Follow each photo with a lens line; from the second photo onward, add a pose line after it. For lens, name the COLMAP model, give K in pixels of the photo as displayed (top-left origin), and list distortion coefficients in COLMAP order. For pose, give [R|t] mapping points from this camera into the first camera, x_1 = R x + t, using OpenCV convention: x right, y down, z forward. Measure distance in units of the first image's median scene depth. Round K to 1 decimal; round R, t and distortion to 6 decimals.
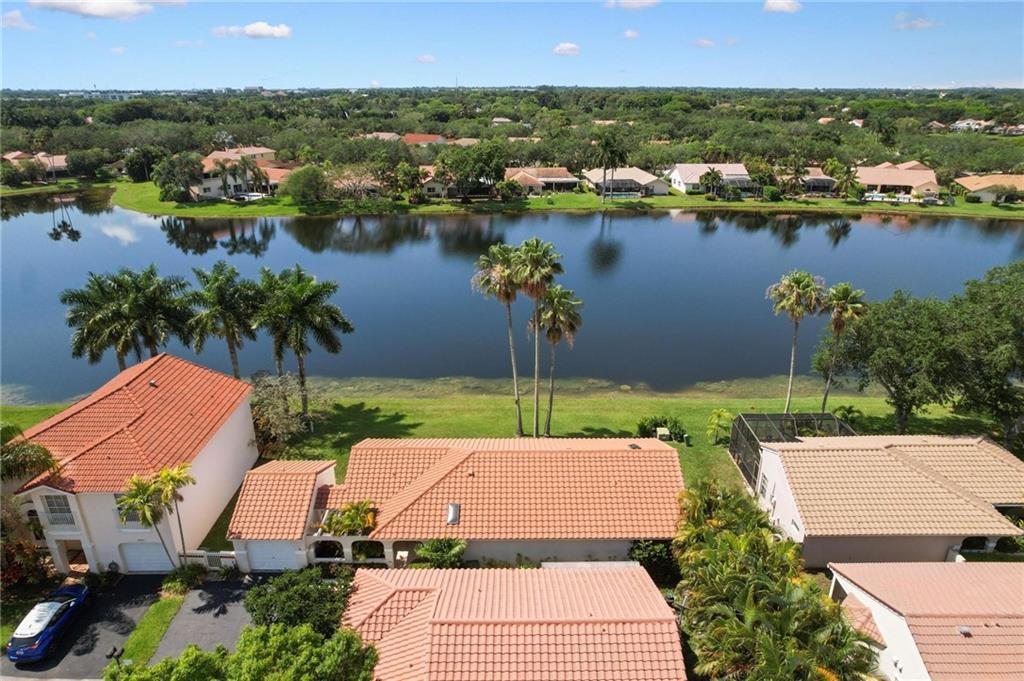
lens RADIAL K [[654.1, 0, 512.0], [0, 654.1, 340.5], [0, 0, 1]] dist [-0.075810, 0.067552]
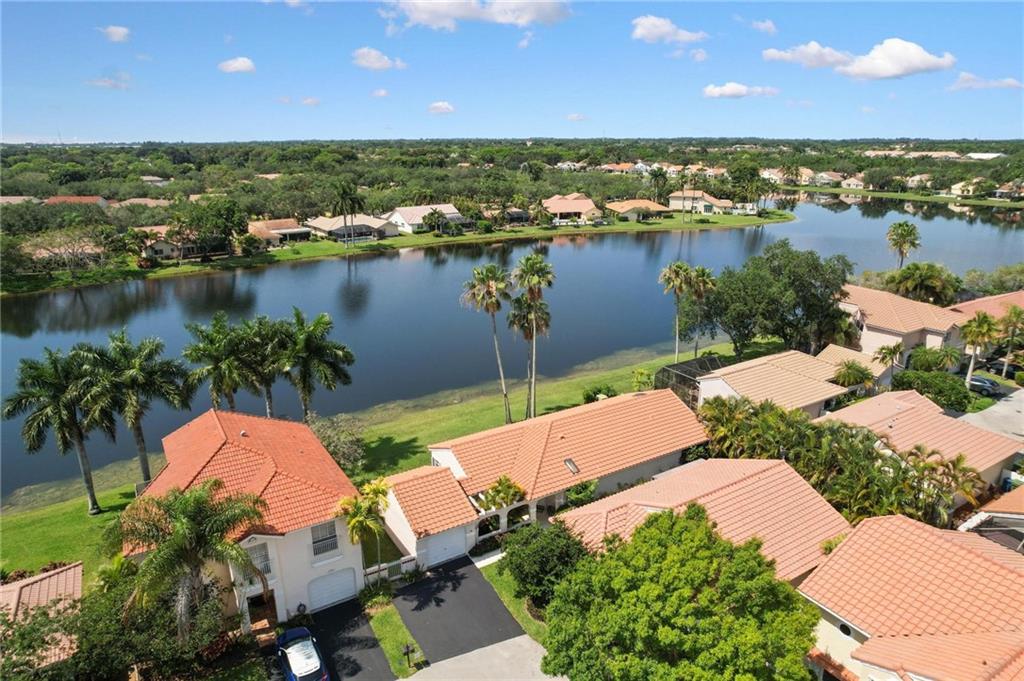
lens RADIAL K [[650.8, 0, 512.0], [0, 650.8, 340.5], [0, 0, 1]] dist [-0.075292, 0.070272]
pose [[0.851631, -0.158500, 0.499603, -0.174735], [0.194125, 0.980778, -0.019754, 0.006562], [-0.486868, 0.113809, 0.866029, -0.014188]]
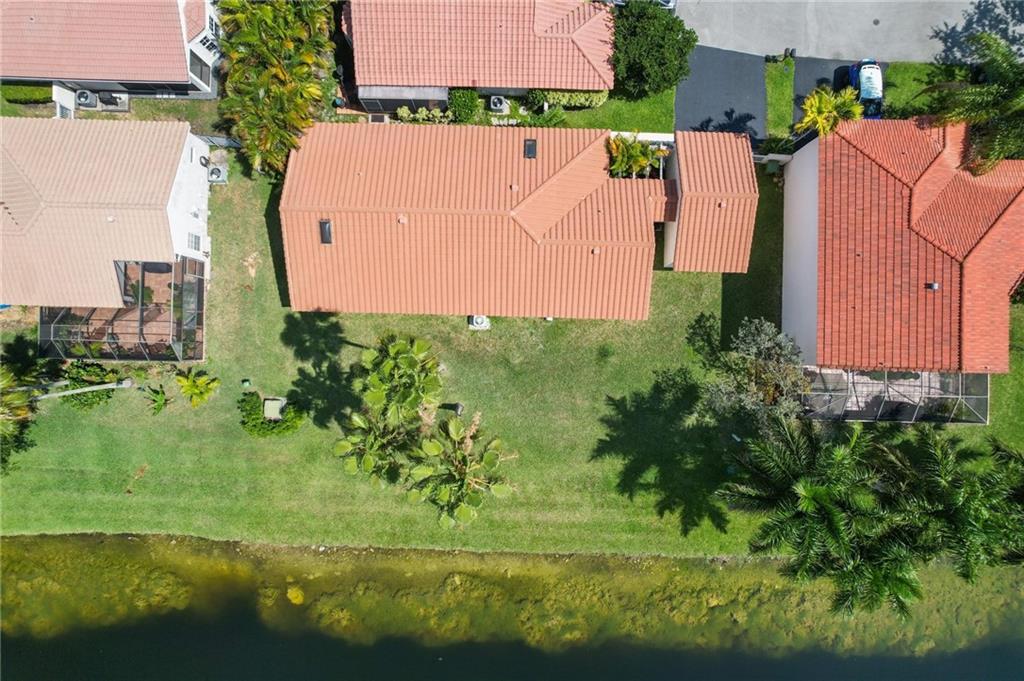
lens RADIAL K [[650.8, 0, 512.0], [0, 650.8, 340.5], [0, 0, 1]] dist [-0.075292, 0.070272]
pose [[-0.999600, -0.028160, -0.002611, -0.013933], [0.007645, -0.357937, 0.933714, -0.172840], [-0.027228, 0.933321, 0.358009, 0.206447]]
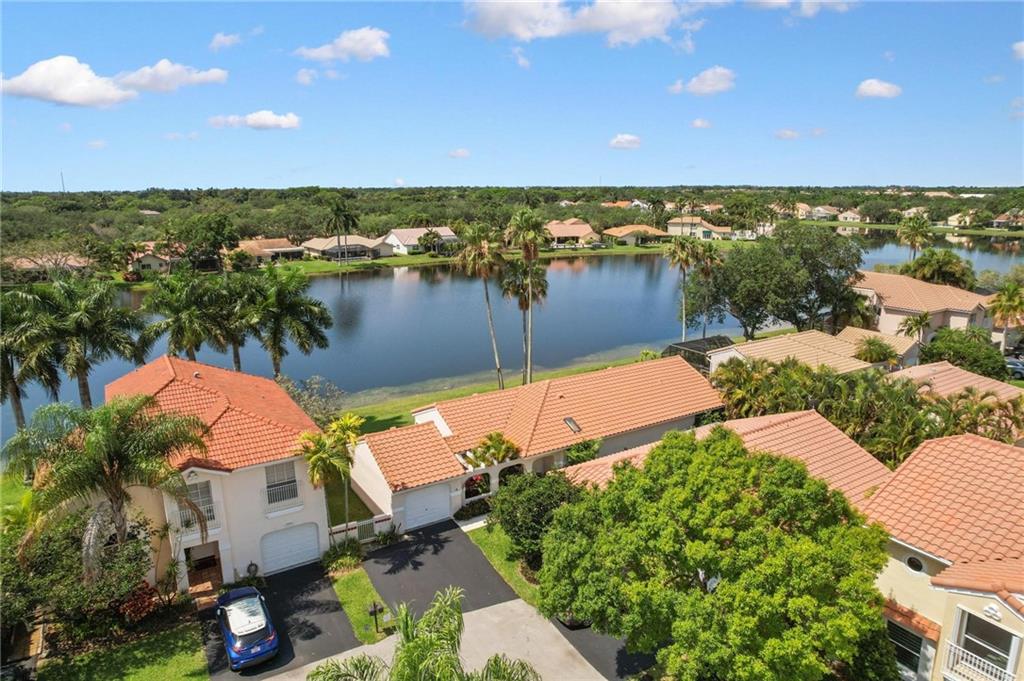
lens RADIAL K [[650.8, 0, 512.0], [0, 650.8, 340.5], [0, 0, 1]] dist [-0.075292, 0.070272]
pose [[0.850081, -0.123466, 0.511975, -0.163586], [0.195296, 0.976723, -0.088726, 0.045751], [-0.489103, 0.175411, 0.854406, 0.016514]]
